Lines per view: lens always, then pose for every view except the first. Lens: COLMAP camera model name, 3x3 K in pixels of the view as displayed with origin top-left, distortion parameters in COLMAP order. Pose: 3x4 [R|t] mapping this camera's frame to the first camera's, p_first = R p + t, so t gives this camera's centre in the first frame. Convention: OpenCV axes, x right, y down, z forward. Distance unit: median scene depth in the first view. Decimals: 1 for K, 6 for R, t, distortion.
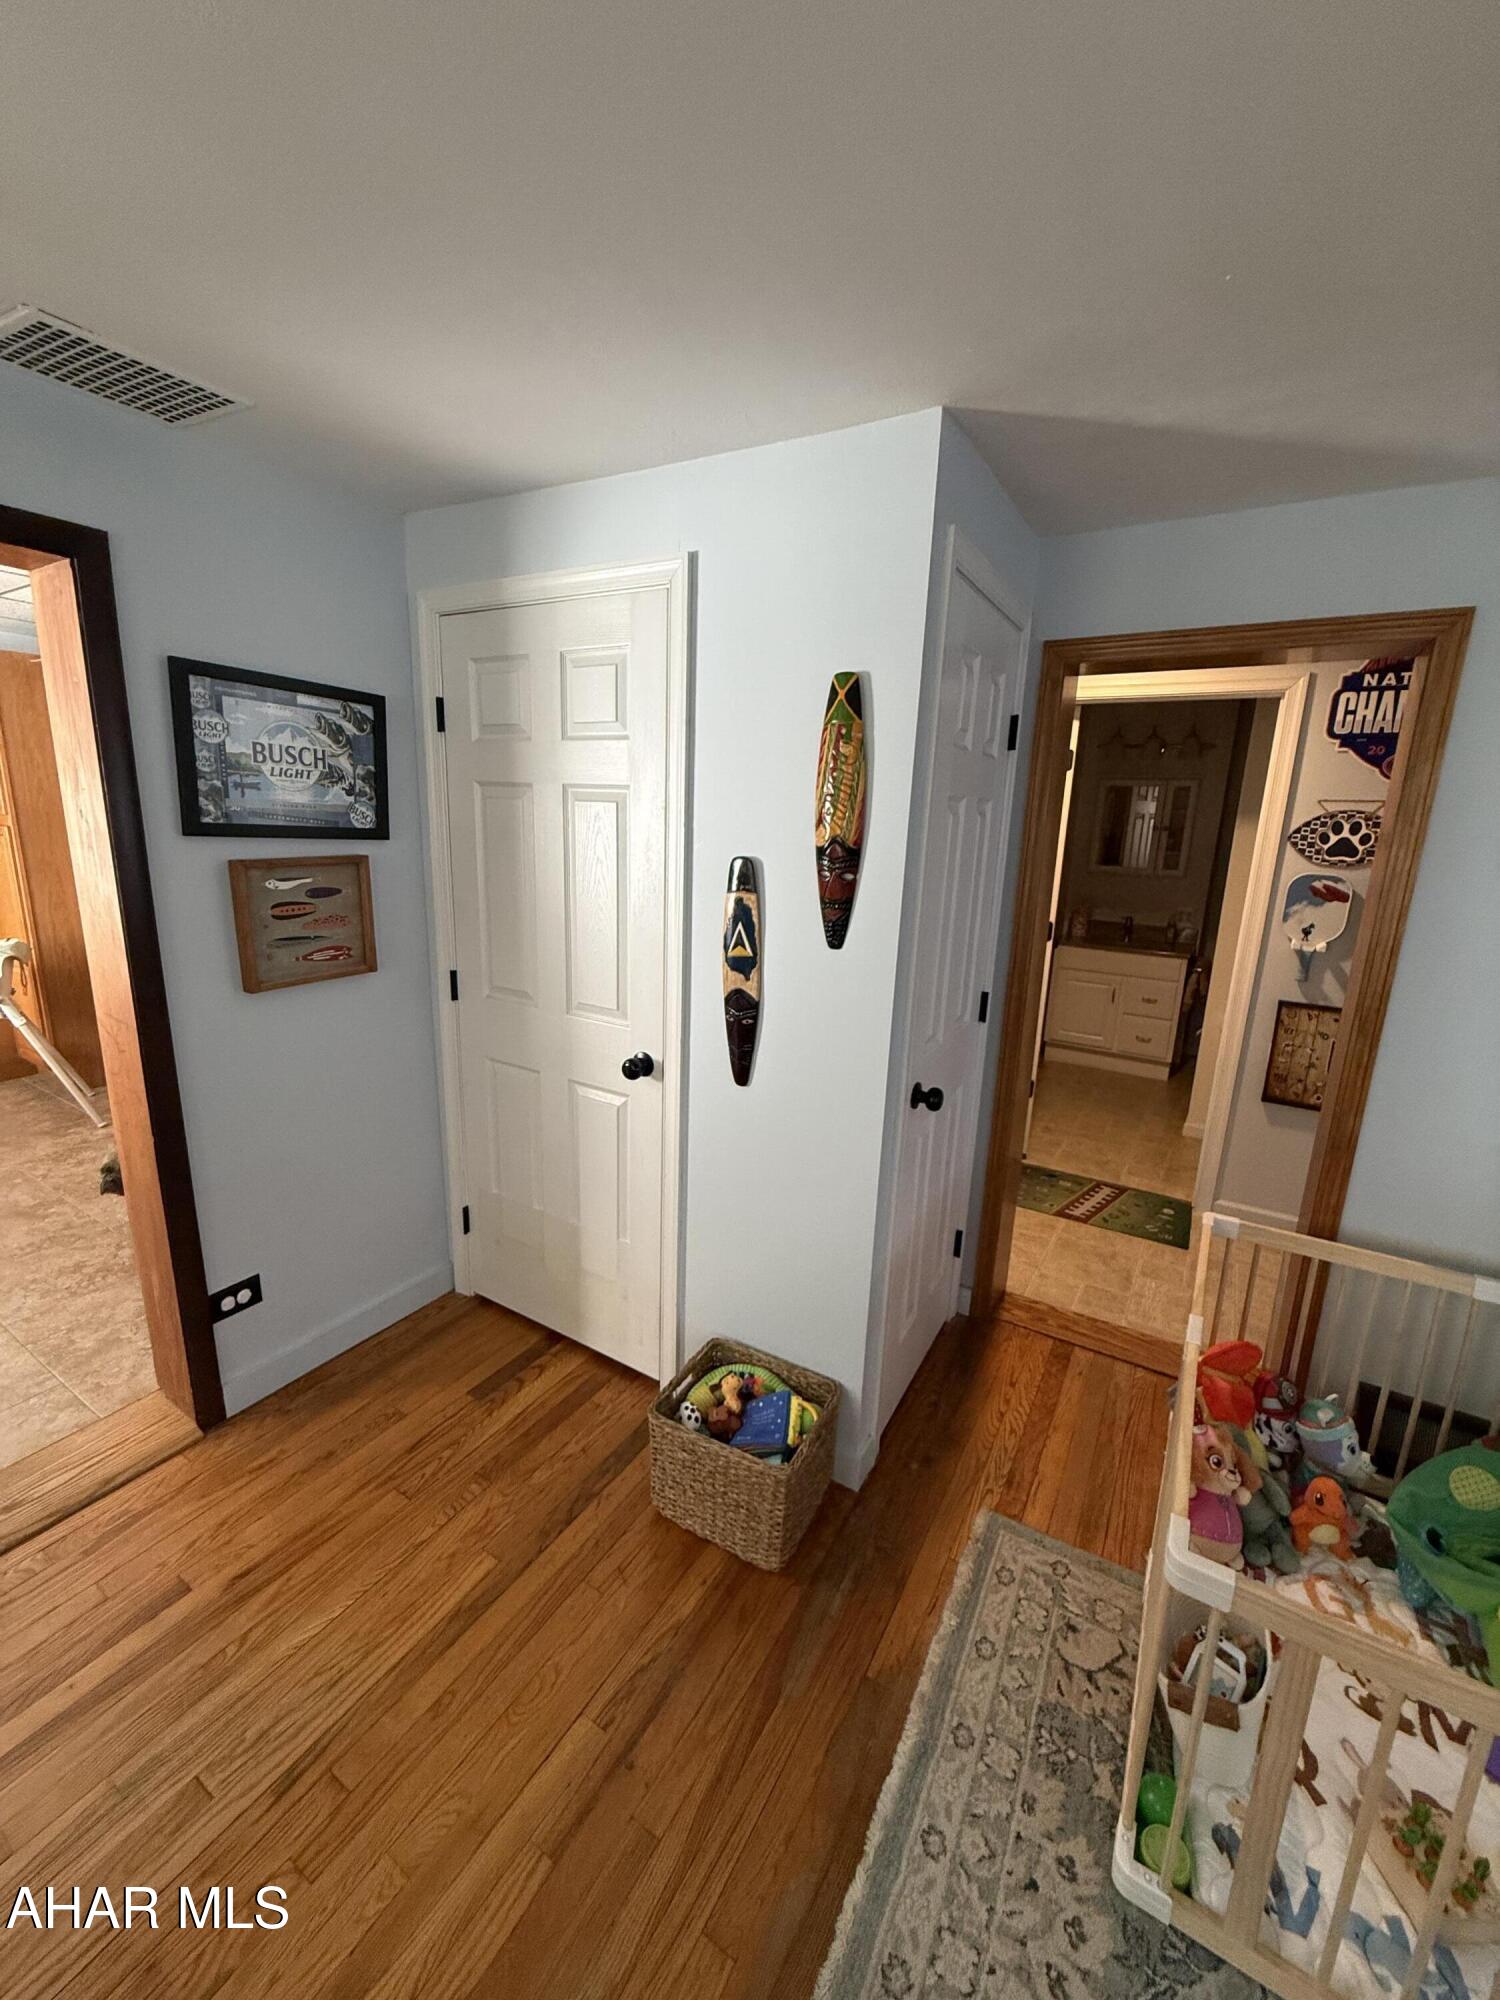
lens RADIAL K [[801.1, 0, 754.4], [0, 801.1, 994.4], [0, 0, 1]] dist [-0.002192, -0.000580]
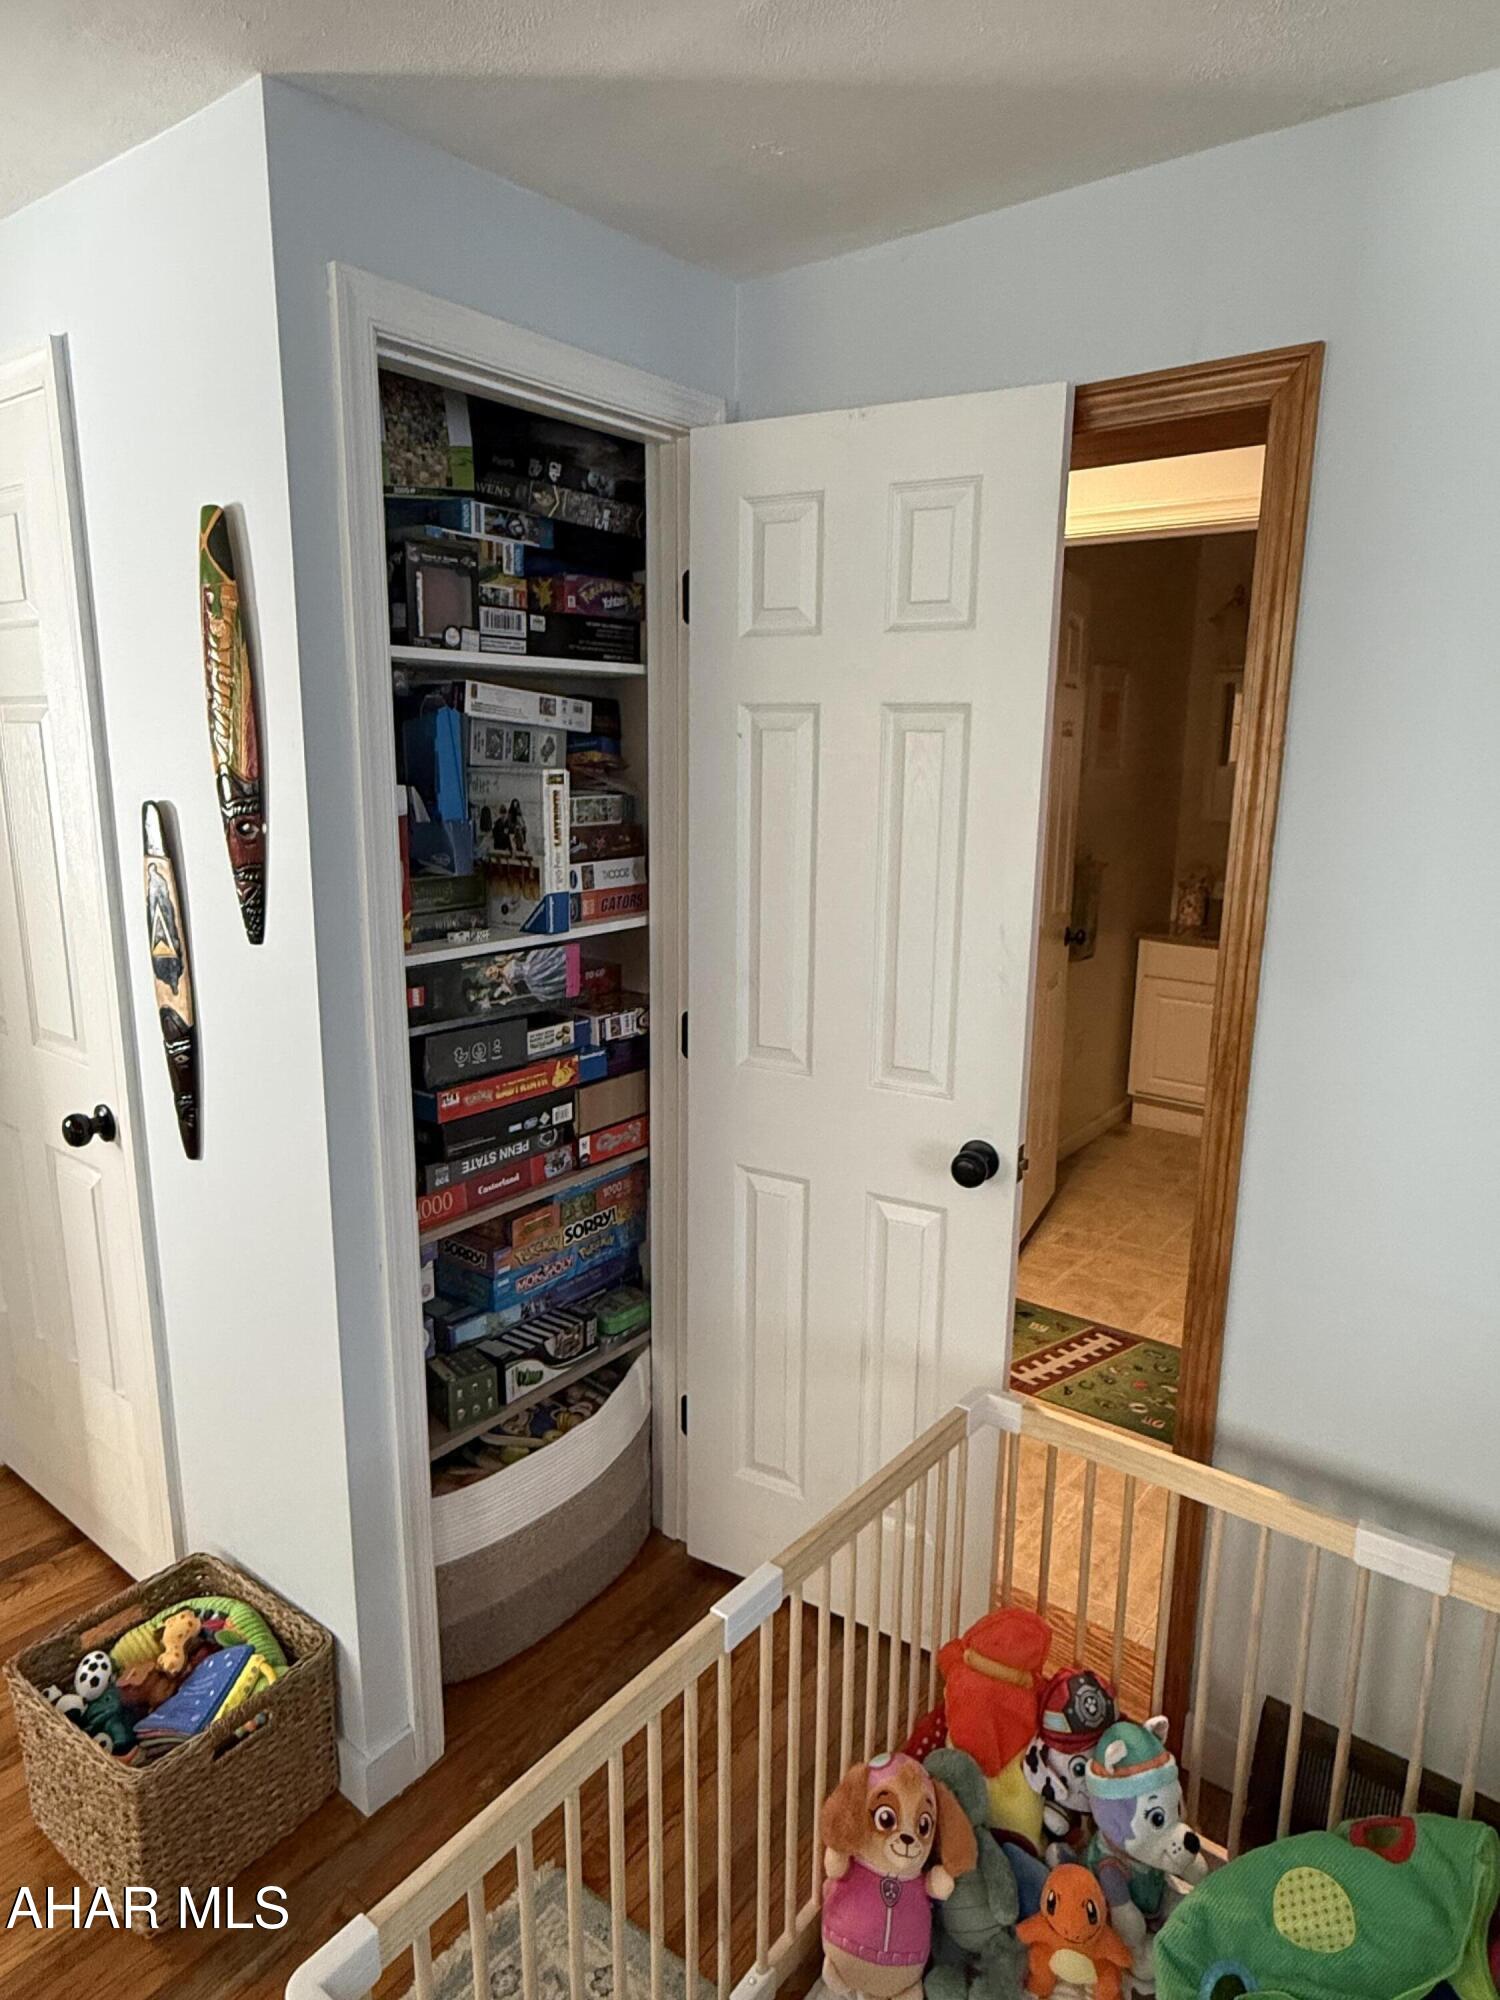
lens RADIAL K [[1203.4, 0, 747.0], [0, 1203.4, 995.4], [0, 0, 1]] dist [-0.003925, 0.003205]
pose [[0.992932, 0.002164, -0.118669, 0.541401], [-0.004696, 0.999767, -0.021063, 0.002213], [0.118596, 0.021471, 0.992710, 0.097299]]
